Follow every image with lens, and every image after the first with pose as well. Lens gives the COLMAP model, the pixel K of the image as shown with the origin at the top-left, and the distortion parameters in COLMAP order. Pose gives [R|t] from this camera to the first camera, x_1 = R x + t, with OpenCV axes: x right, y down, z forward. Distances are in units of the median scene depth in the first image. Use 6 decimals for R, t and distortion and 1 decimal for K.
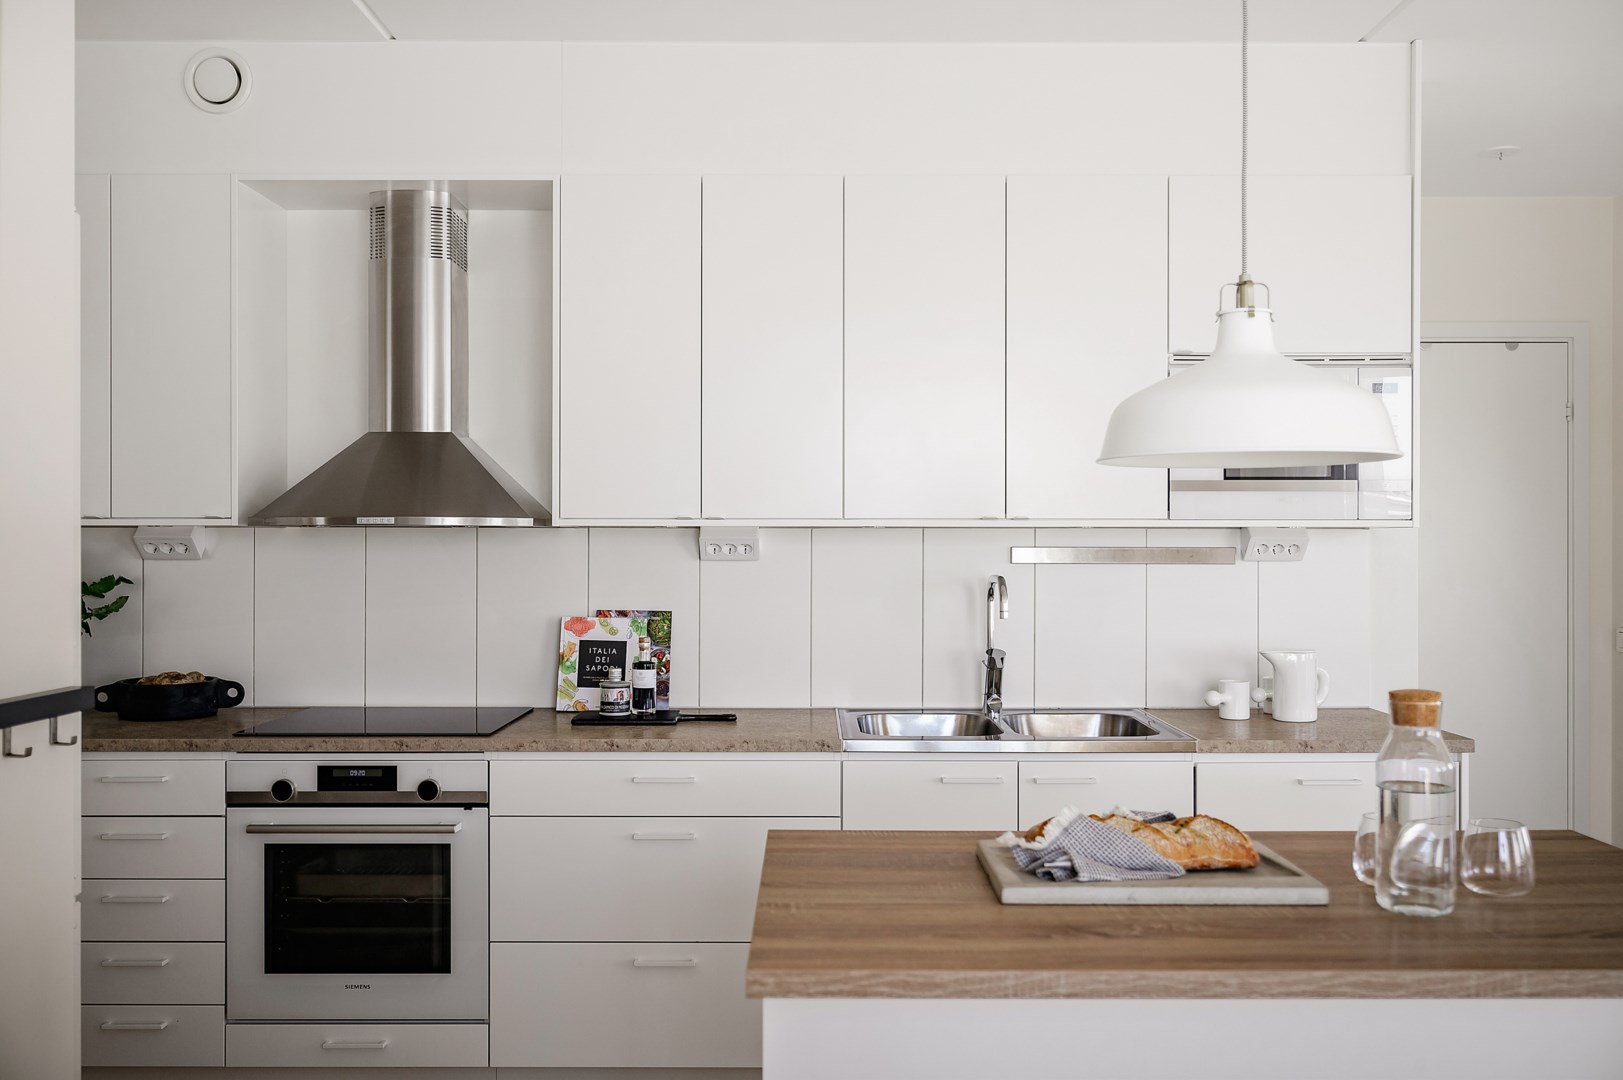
lens RADIAL K [[1444.2, 0, 812.8], [0, 1444.2, 566.3], [0, 0, 1]] dist [0.004870, -0.002526]
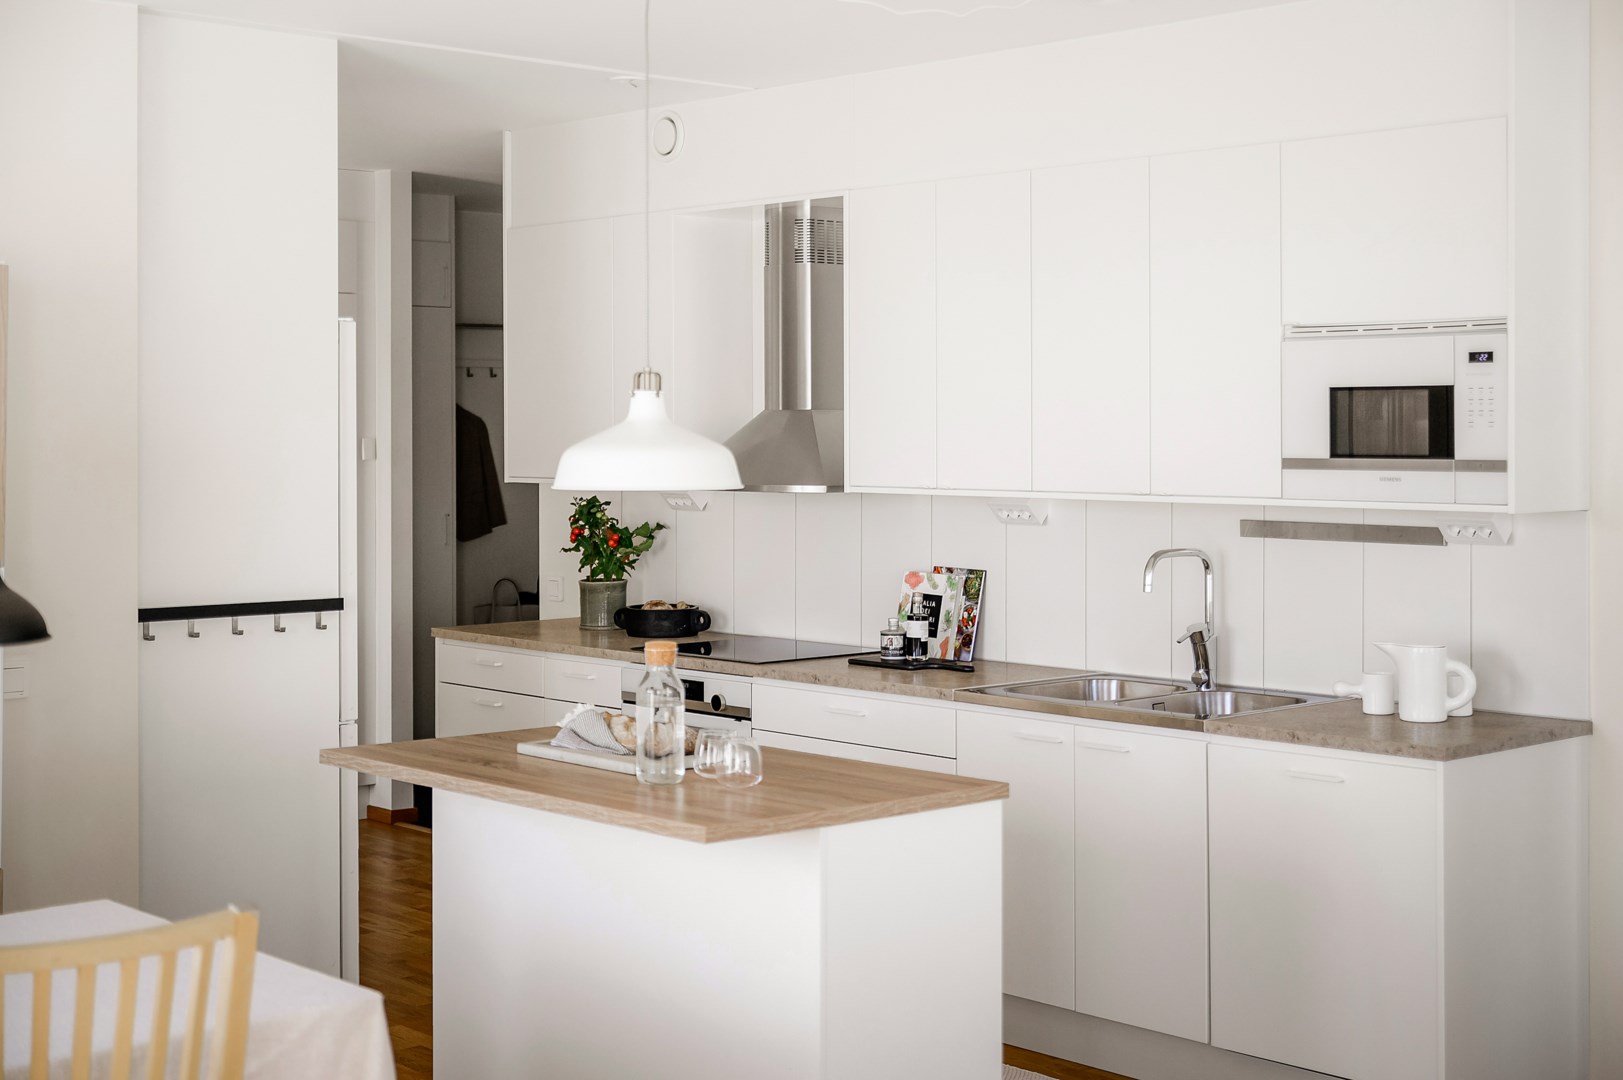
lens RADIAL K [[2315.7, 0, 811.5], [0, 2315.7, 540.0], [0, 0, 1]] dist [0.007477, 0.001921]
pose [[0.673751, 0.035607, -0.738100, 1.153380], [-0.011837, 0.999230, 0.037399, -0.057622], [0.738864, -0.016461, 0.673654, -0.270100]]
